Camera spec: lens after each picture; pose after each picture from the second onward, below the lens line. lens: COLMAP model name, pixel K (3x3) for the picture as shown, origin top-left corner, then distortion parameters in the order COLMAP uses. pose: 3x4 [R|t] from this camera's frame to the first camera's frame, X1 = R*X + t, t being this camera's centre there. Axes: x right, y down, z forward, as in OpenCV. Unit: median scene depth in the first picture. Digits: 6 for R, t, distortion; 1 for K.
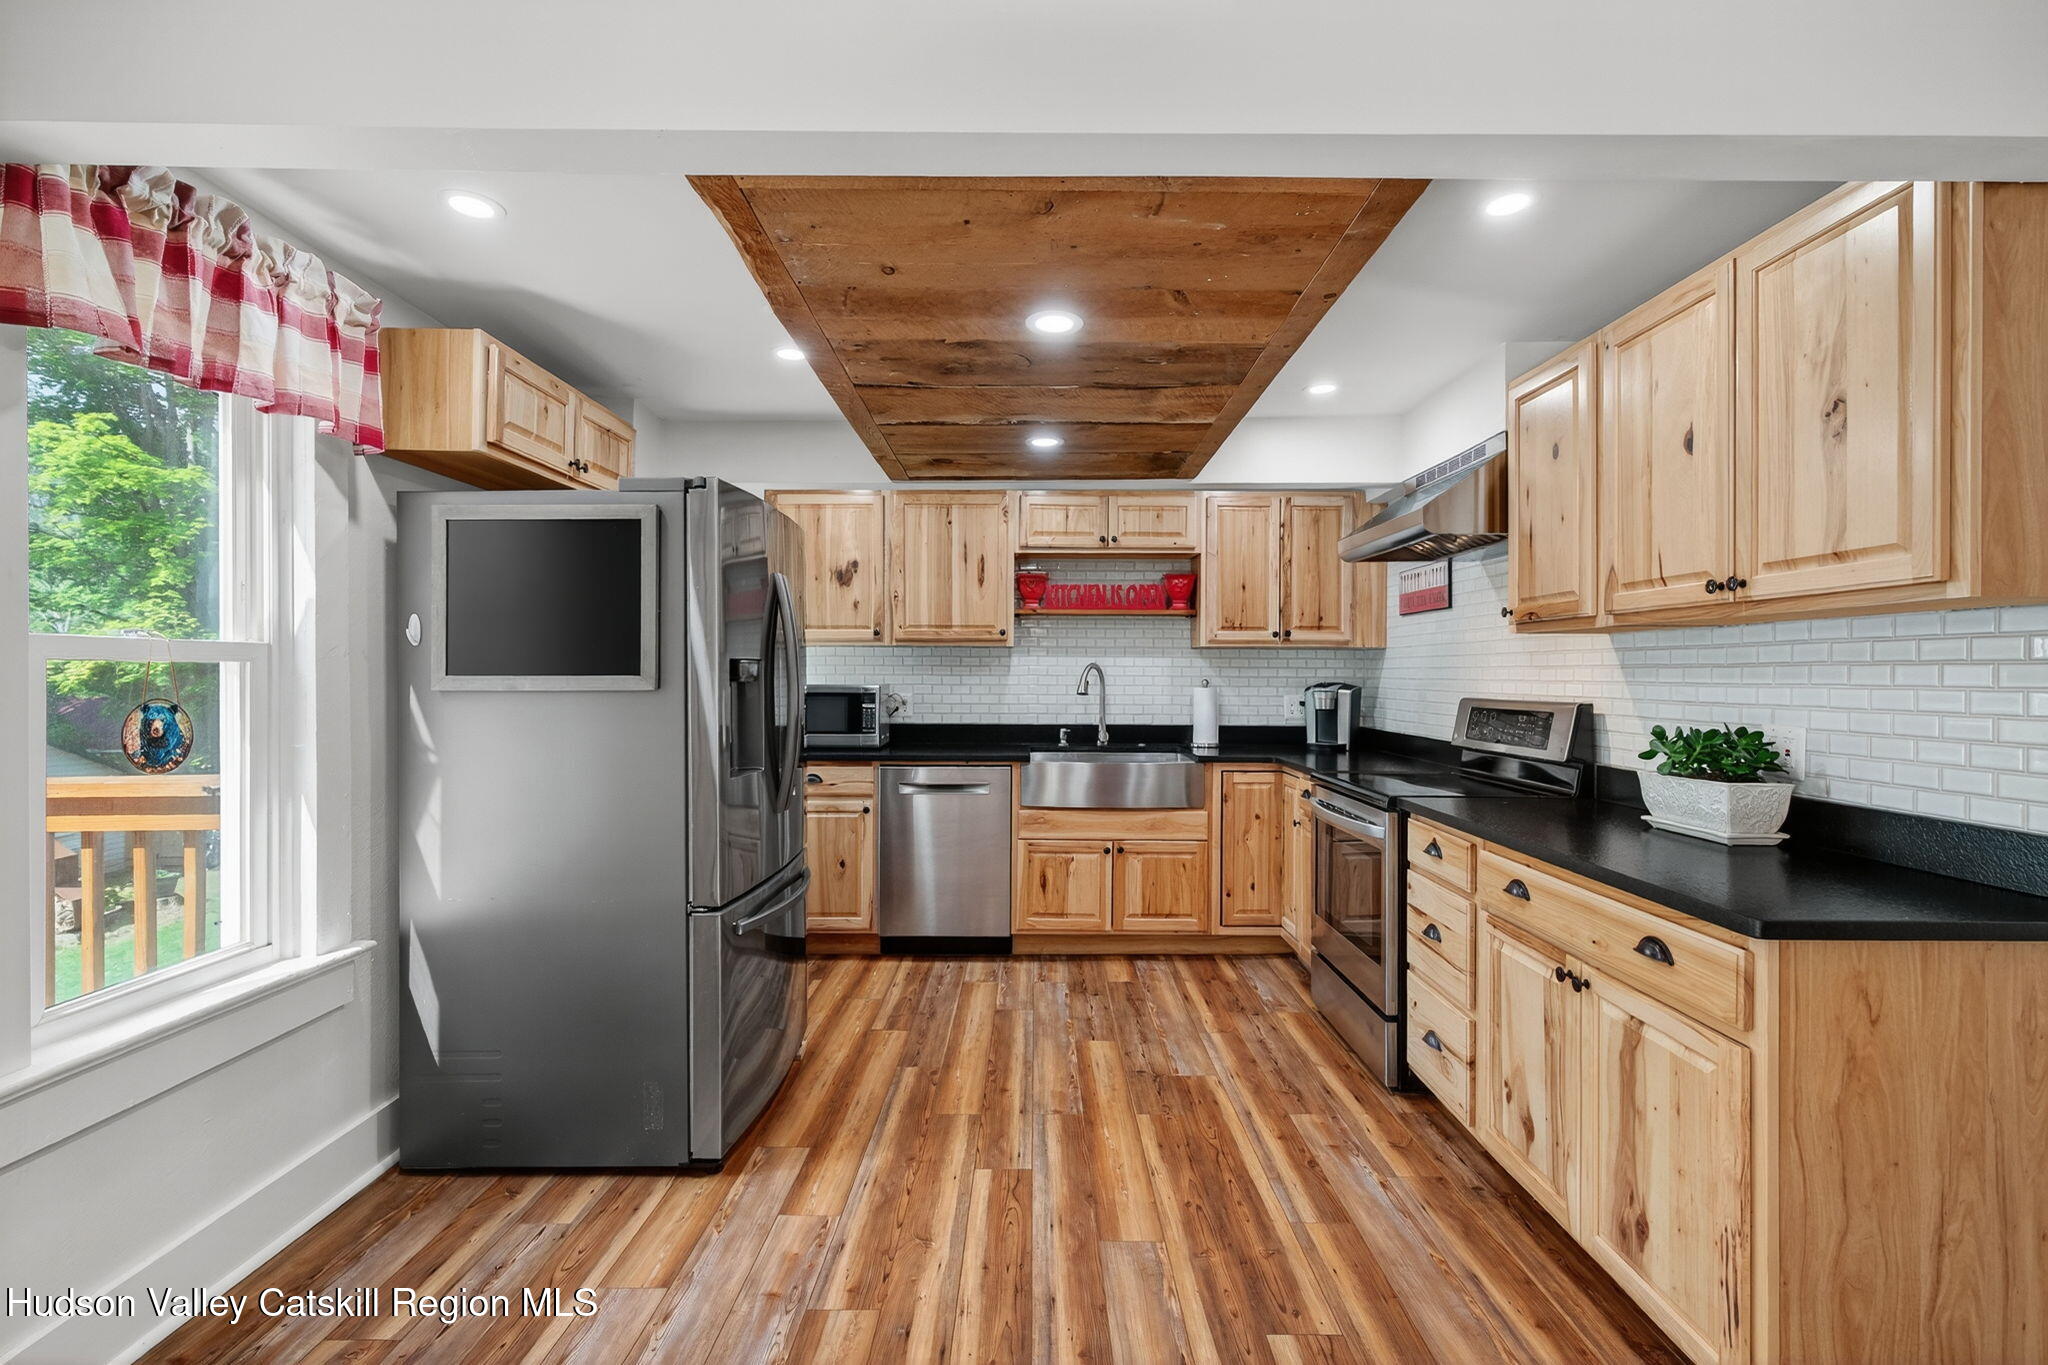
lens RADIAL K [[913.9, 0, 1025.3], [0, 913.9, 674.7], [0, 0, 1]] dist [-0.000060, -0.000691]
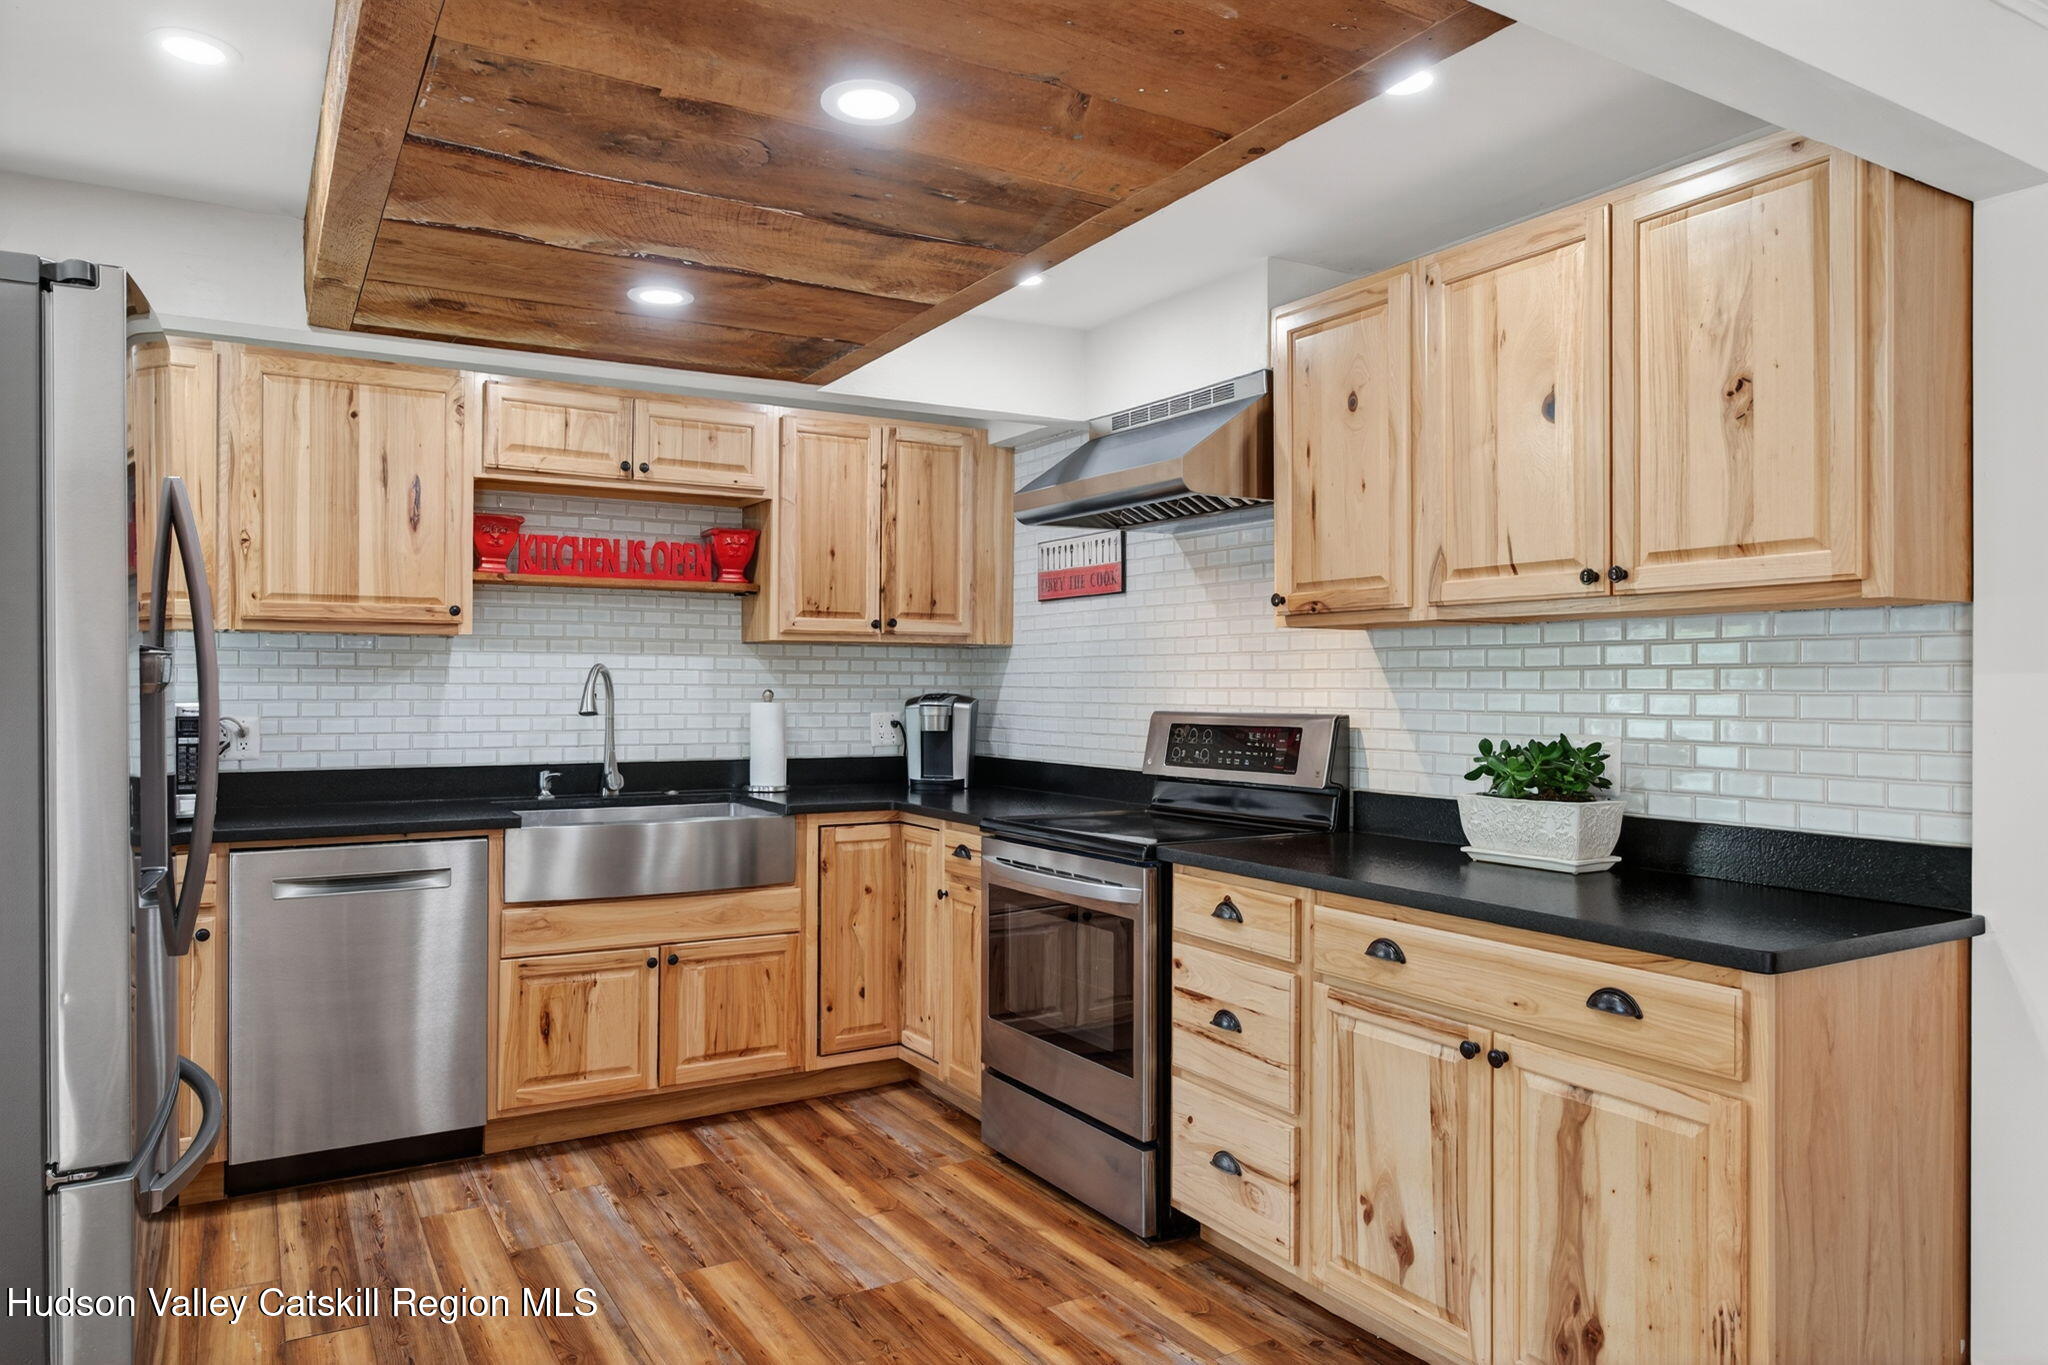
lens RADIAL K [[1321.0, 0, 1021.2], [0, 1321.0, 682.7], [0, 0, 1]] dist [-0.016178, 0.014205]
pose [[0.858650, -0.001131, 0.512561, -0.258185], [0.001977, 0.999997, -0.001105, 0.003109], [-0.512558, 0.001962, 0.858650, 0.149488]]
